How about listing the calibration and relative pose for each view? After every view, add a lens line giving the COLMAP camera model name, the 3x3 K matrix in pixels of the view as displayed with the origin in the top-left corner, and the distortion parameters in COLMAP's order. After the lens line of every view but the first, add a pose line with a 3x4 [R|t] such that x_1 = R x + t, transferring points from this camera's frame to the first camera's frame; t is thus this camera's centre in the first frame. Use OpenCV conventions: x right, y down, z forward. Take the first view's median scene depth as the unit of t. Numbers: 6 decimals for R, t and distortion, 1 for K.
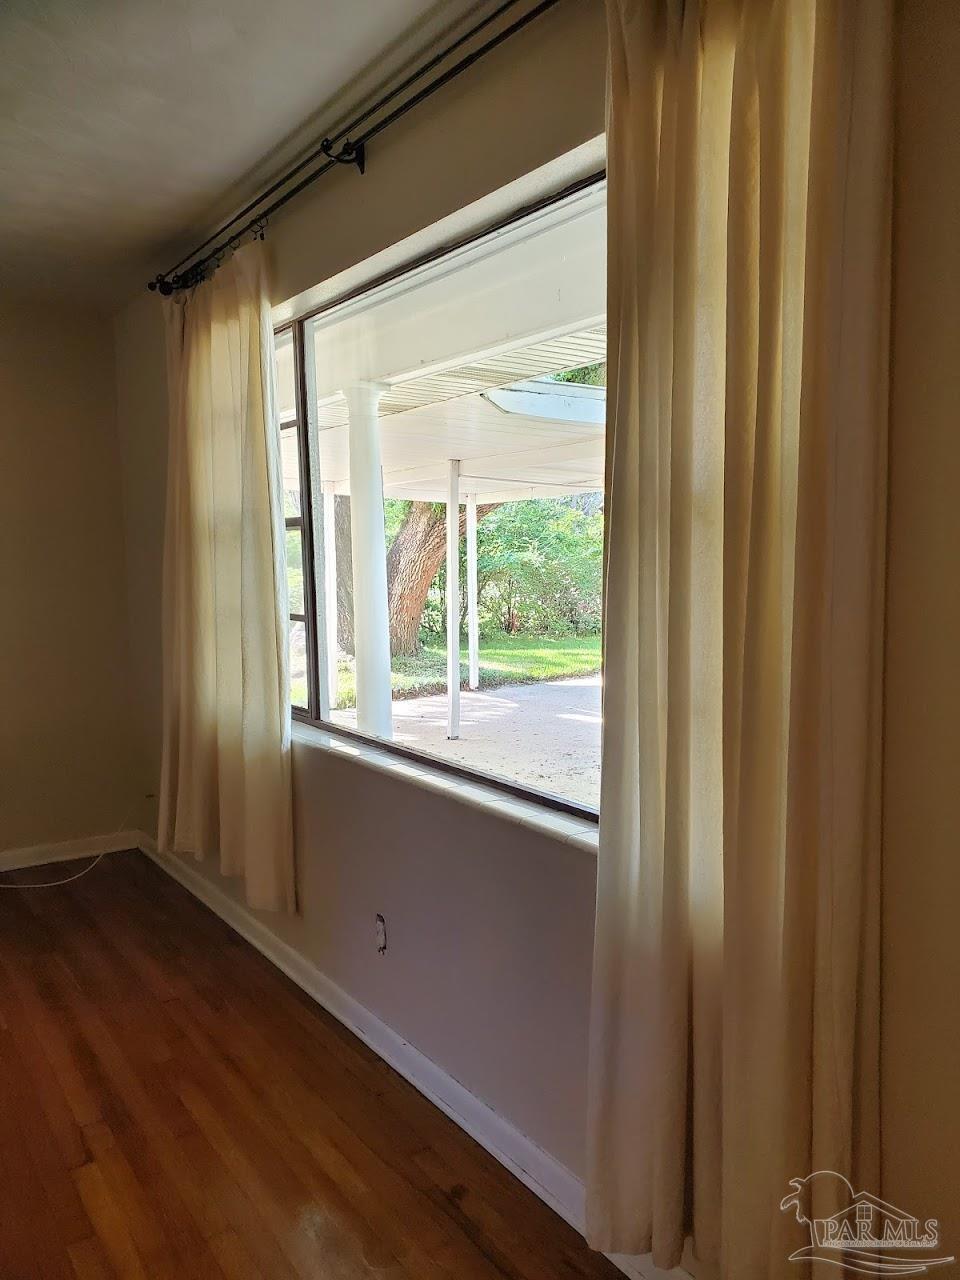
lens RADIAL K [[995.7, 0, 479.5], [0, 995.7, 640.4], [0, 0, 1]] dist [0.039387, -0.020148]
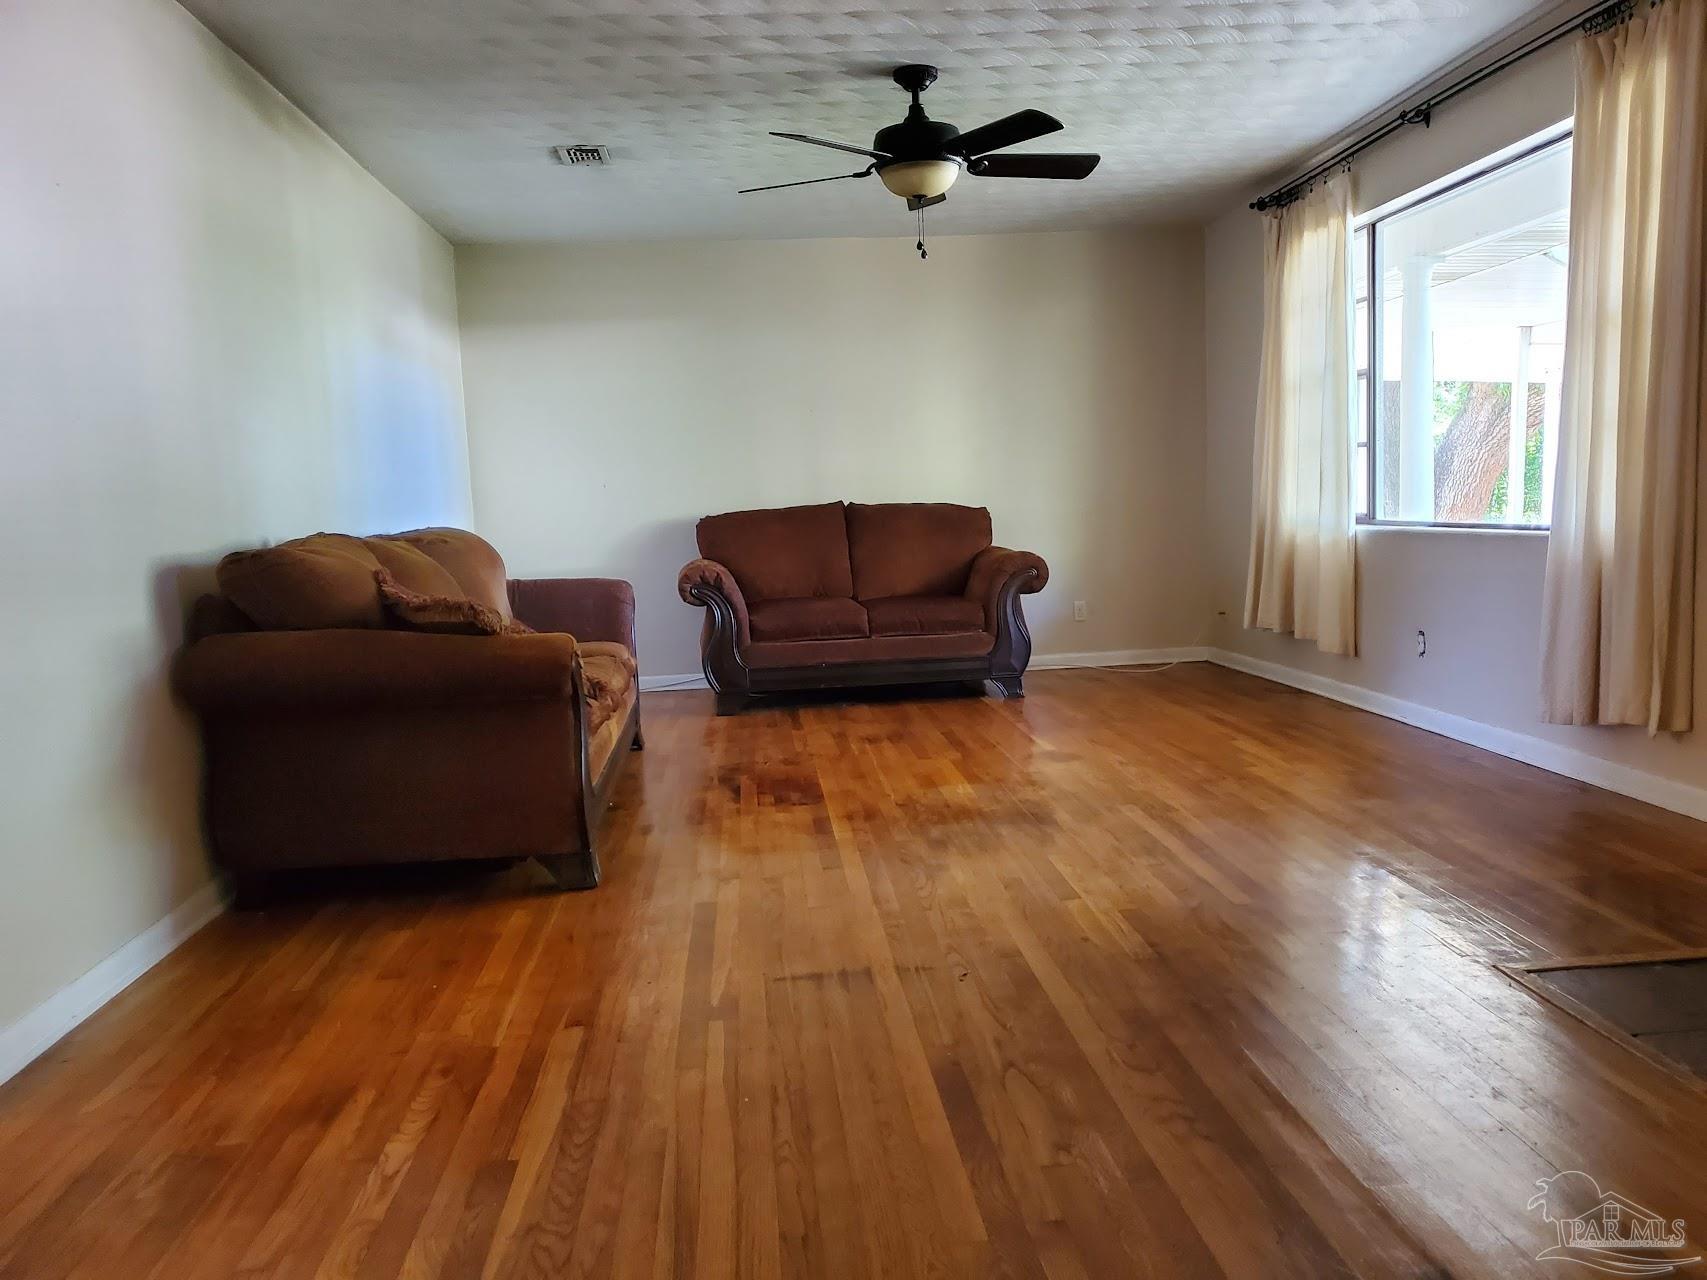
lens RADIAL K [[1327.9, 0, 893.6], [0, 1327.9, 641.2], [0, 0, 1]] dist [0.039387, -0.020148]
pose [[0.887203, 0.031256, -0.460319, 0.098216], [-0.021666, 0.999424, 0.026103, 0.217422], [0.460870, -0.013186, 0.887370, -0.927277]]
